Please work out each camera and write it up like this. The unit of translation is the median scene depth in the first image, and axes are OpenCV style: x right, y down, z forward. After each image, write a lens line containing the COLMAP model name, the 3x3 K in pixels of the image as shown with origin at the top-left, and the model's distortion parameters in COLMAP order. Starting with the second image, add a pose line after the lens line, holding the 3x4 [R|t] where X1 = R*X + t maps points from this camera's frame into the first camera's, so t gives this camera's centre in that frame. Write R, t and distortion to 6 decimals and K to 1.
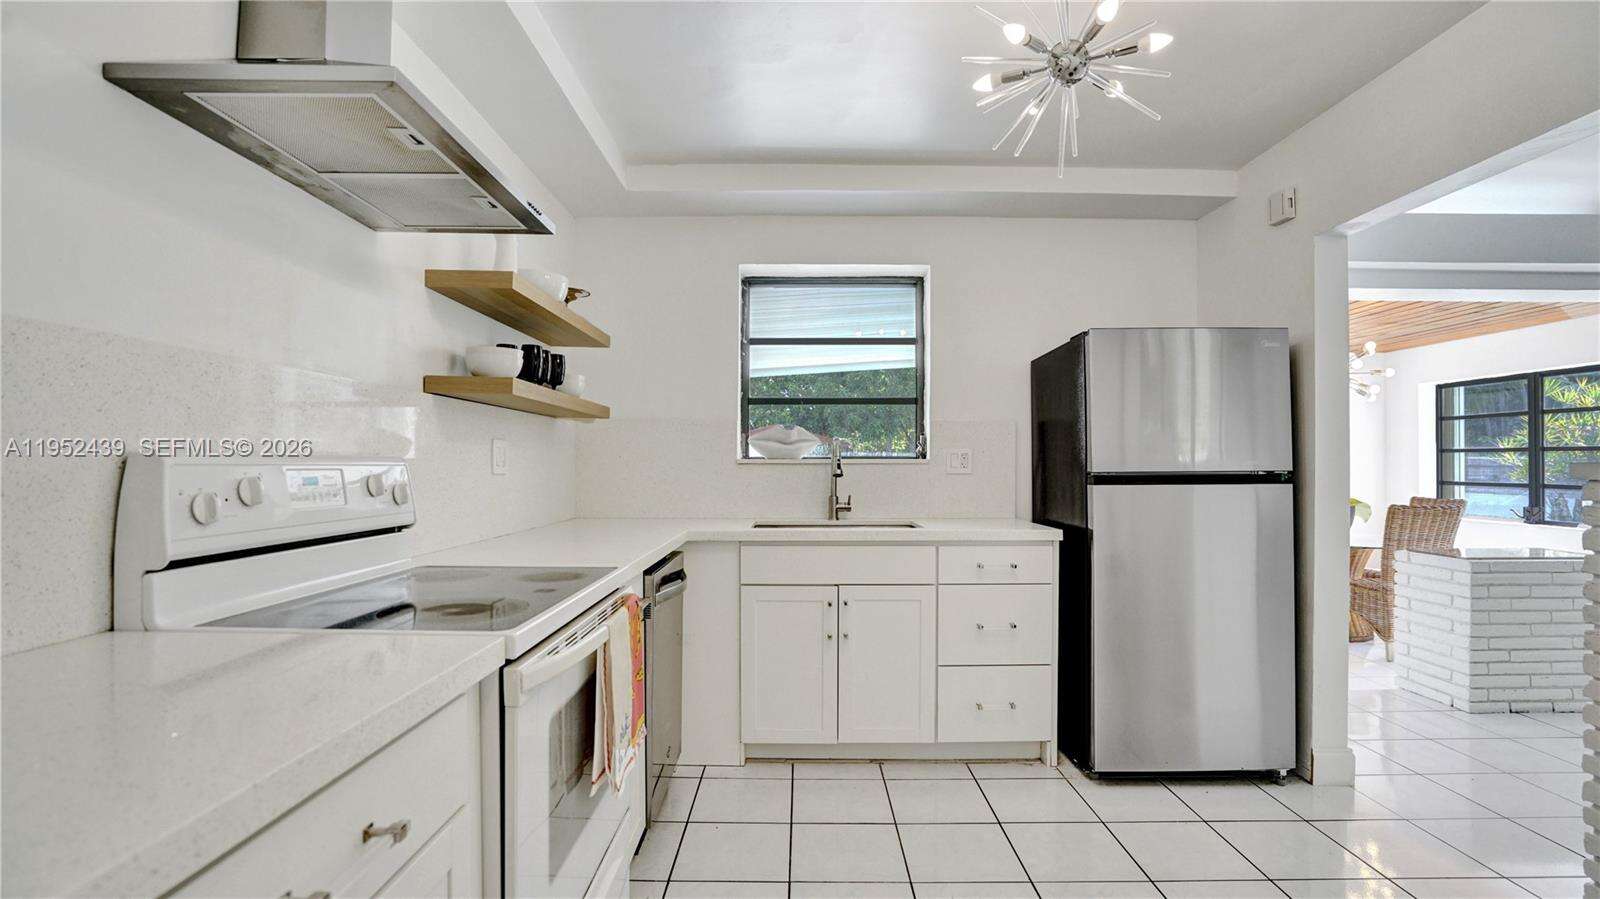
lens RADIAL K [[735.5, 0, 793.3], [0, 735.5, 458.7], [0, 0, 1]] dist [-0.058914, 0.022774]
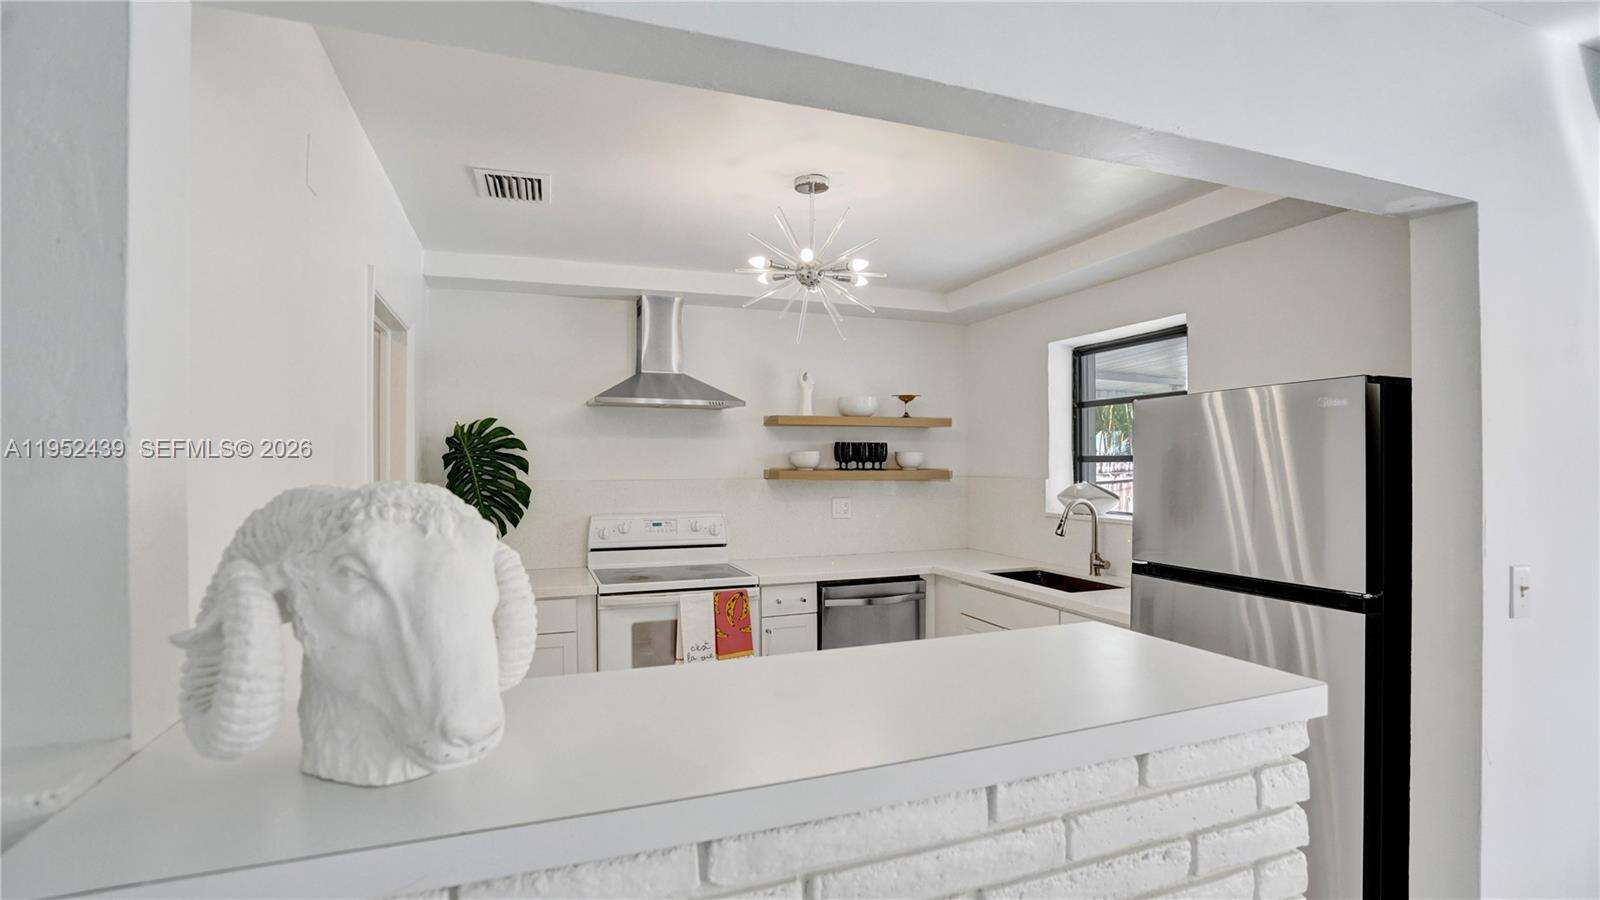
lens RADIAL K [[735.5, 0, 794.1], [0, 735.5, 457.2], [0, 0, 1]] dist [-0.058914, 0.022774]
pose [[0.352343, -0.009445, -0.935823, 1.039132], [0.009255, 0.999935, -0.006608, -0.099048], [0.935825, -0.006333, 0.352408, 0.262491]]
